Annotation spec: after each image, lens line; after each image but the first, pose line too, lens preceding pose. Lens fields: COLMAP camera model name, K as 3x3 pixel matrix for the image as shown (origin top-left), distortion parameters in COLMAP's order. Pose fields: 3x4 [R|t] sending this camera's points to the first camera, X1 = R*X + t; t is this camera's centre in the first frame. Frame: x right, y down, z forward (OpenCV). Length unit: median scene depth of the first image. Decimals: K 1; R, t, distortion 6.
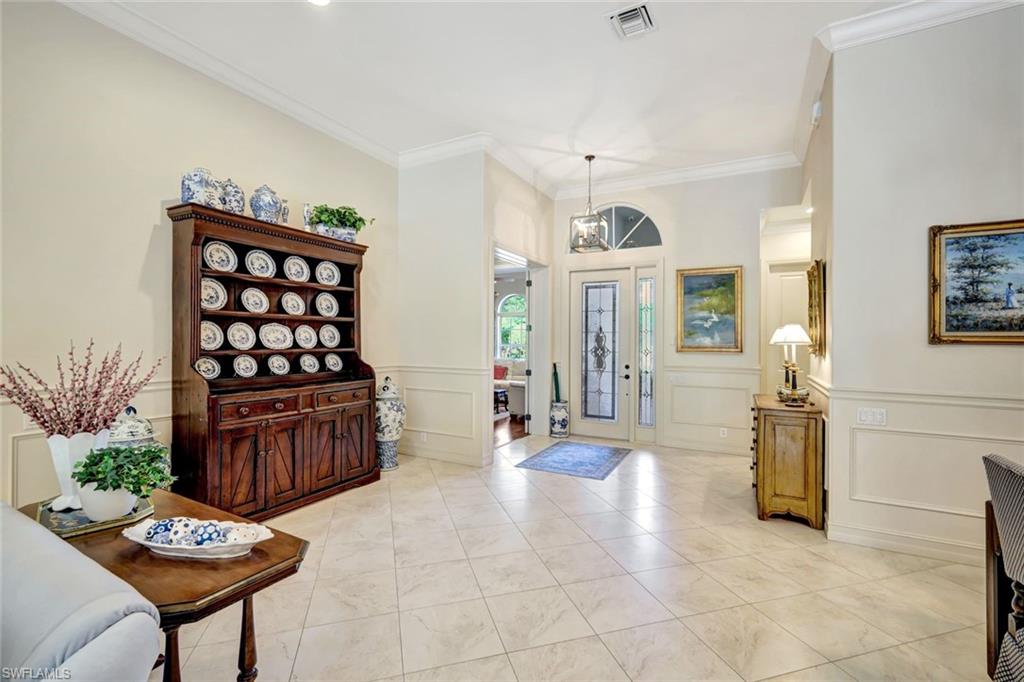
lens RADIAL K [[451.1, 0, 497.7], [0, 451.1, 341.5], [0, 0, 1]] dist [0.001877, -0.000143]
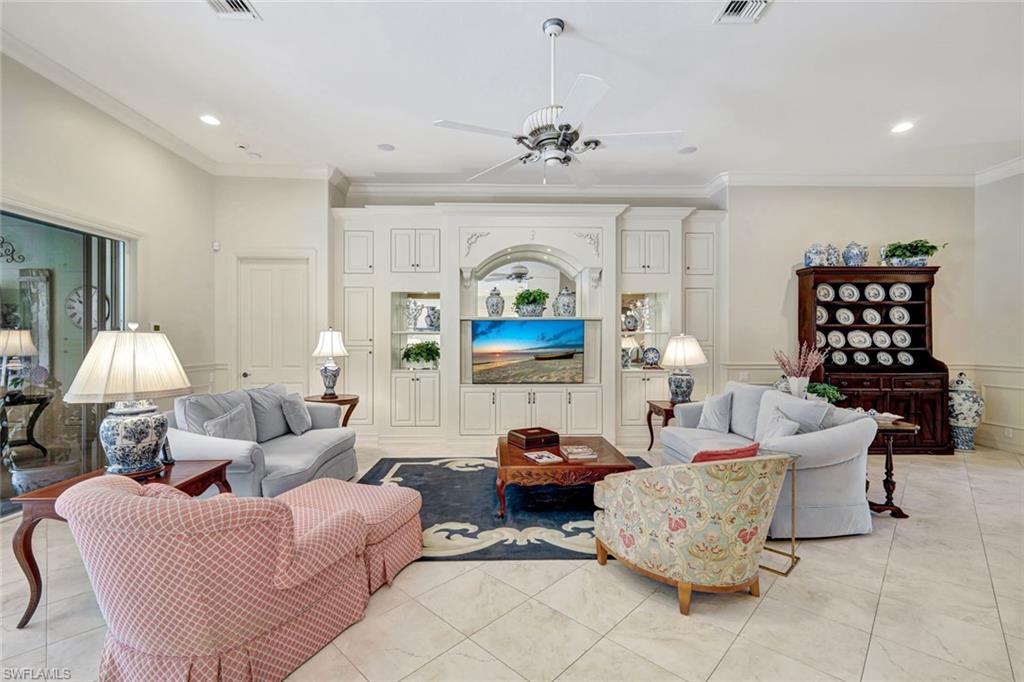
lens RADIAL K [[451.1, 0, 497.7], [0, 451.1, 341.5], [0, 0, 1]] dist [0.001877, -0.000143]
pose [[0.513764, -0.000723, -0.857931, 0.168173], [-0.001720, 0.999997, -0.001873, 0.001094], [0.857930, 0.002438, 0.513761, -0.746365]]
